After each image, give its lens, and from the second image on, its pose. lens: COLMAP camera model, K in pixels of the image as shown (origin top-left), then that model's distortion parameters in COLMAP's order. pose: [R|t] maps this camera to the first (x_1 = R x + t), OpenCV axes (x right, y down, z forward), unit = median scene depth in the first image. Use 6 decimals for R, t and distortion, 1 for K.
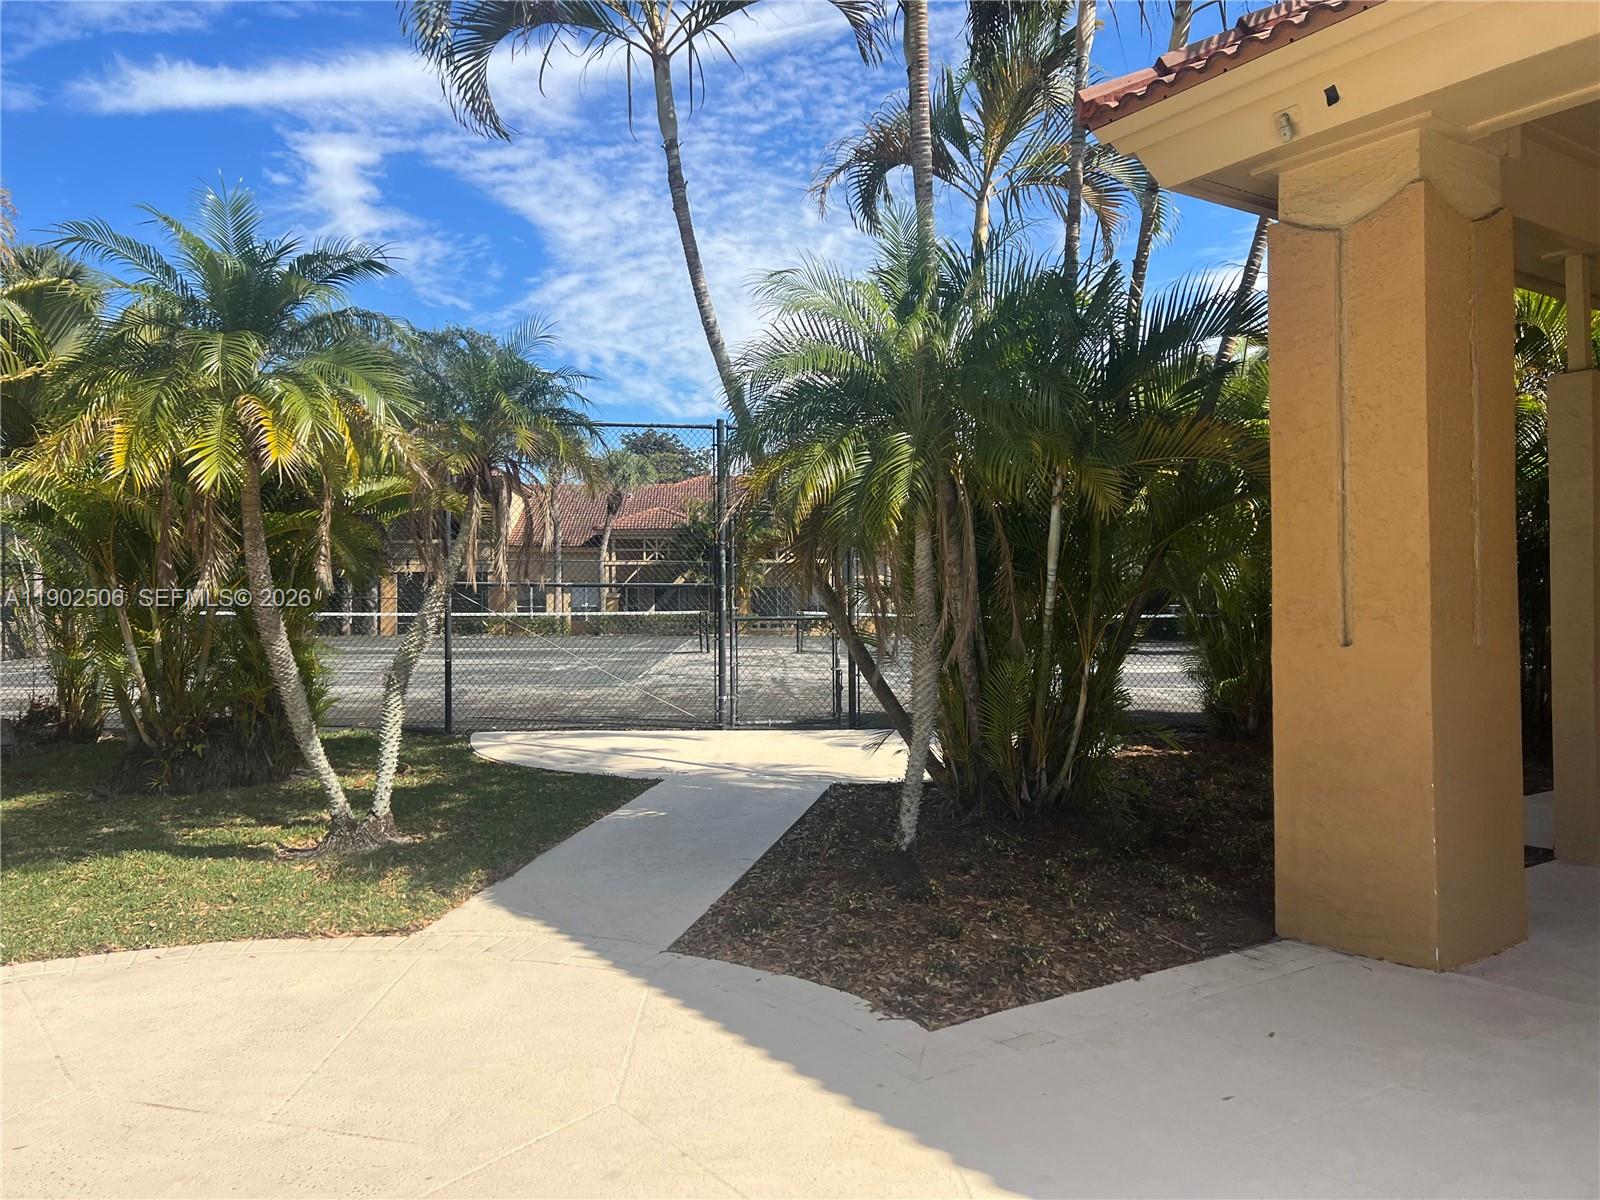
lens RADIAL K [[1175.5, 0, 804.1], [0, 1175.5, 605.9], [0, 0, 1]] dist [0.039768, -0.049074]
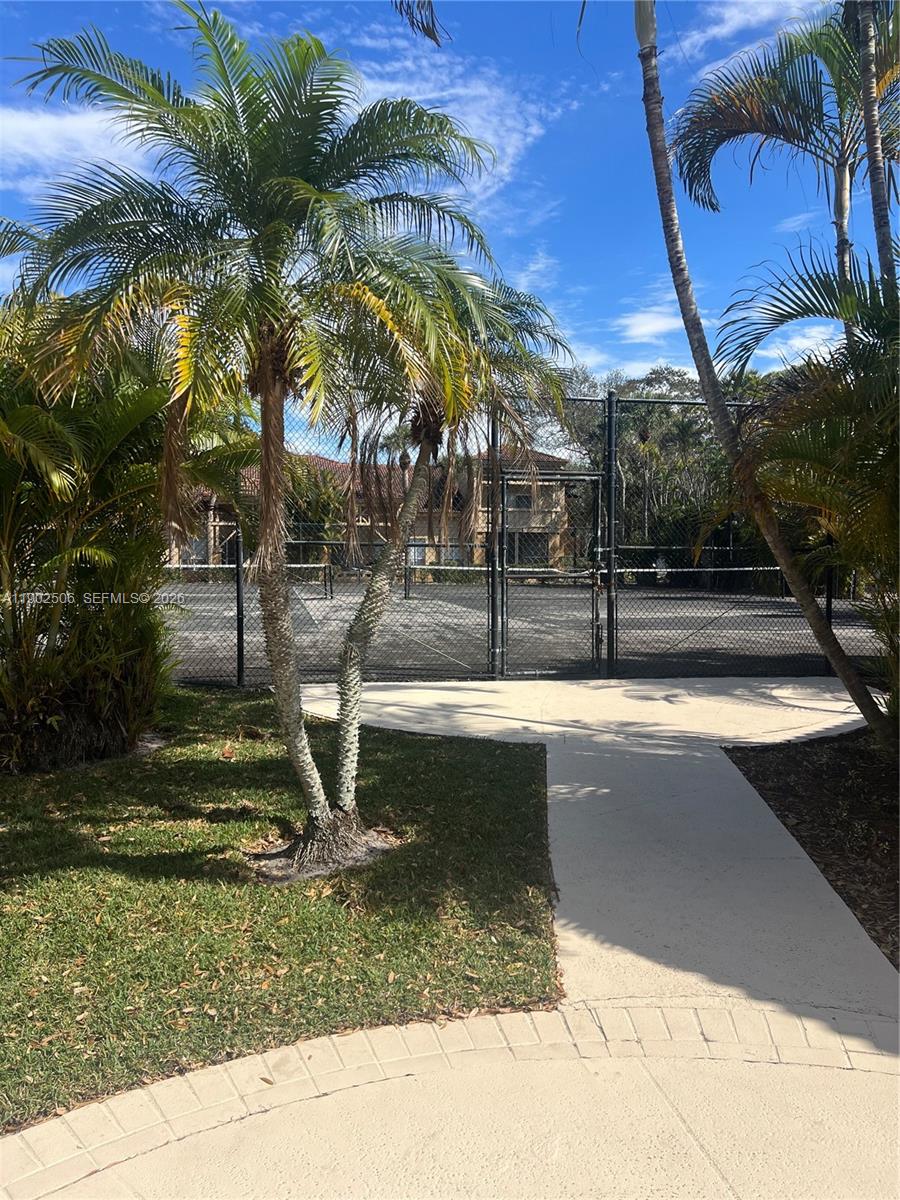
lens RADIAL K [[881.7, 0, 448.0], [0, 881.7, 598.1], [0, 0, 1]] dist [0.039768, -0.049074]
pose [[0.990903, 0.000624, 0.134578, -0.269015], [-0.006596, 0.999013, 0.043935, -0.005566], [-0.134417, -0.044423, 0.989929, 0.254466]]
